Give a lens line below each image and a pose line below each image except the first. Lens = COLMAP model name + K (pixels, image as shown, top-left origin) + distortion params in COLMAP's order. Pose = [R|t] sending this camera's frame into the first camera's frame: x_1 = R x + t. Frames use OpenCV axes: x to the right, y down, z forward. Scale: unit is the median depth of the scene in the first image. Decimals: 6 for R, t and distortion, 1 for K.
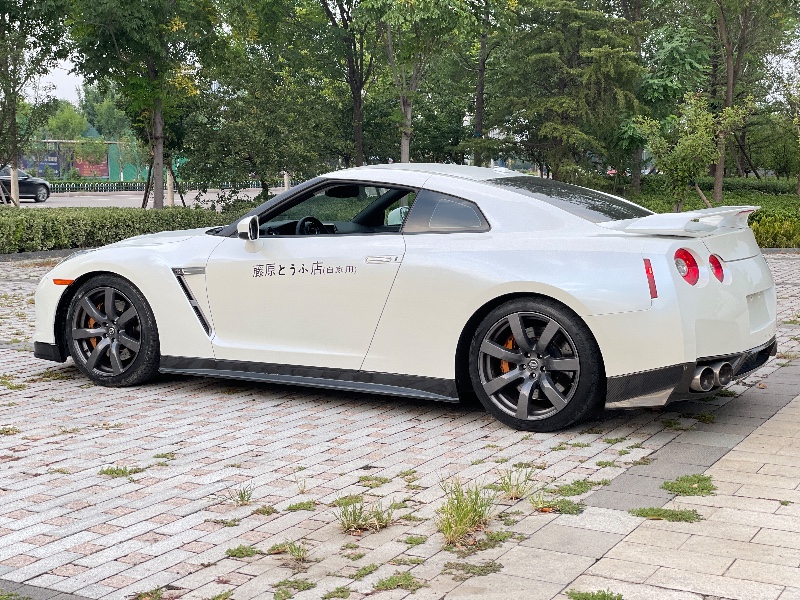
lens RADIAL K [[1225.9, 0, 400.0], [0, 1225.9, 300.0], [0, 0, 1]] dist [-0.002944, -0.021014]
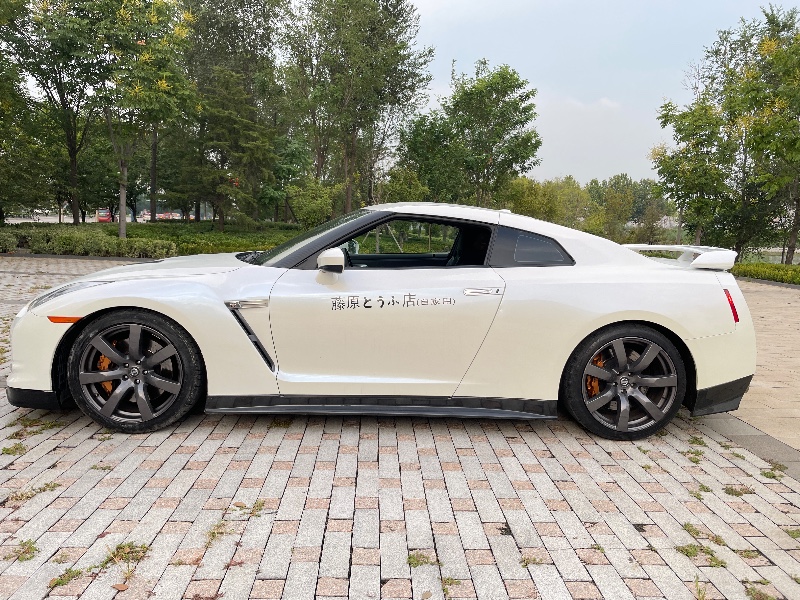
lens RADIAL K [[602.5, 0, 400.0], [0, 602.5, 300.0], [0, 0, 1]] dist [0.060639, -0.086893]
pose [[0.850279, -0.033276, 0.525279, -0.313235], [0.018743, 0.999281, 0.032966, -0.039826], [-0.525998, -0.018185, 0.850291, 0.539094]]
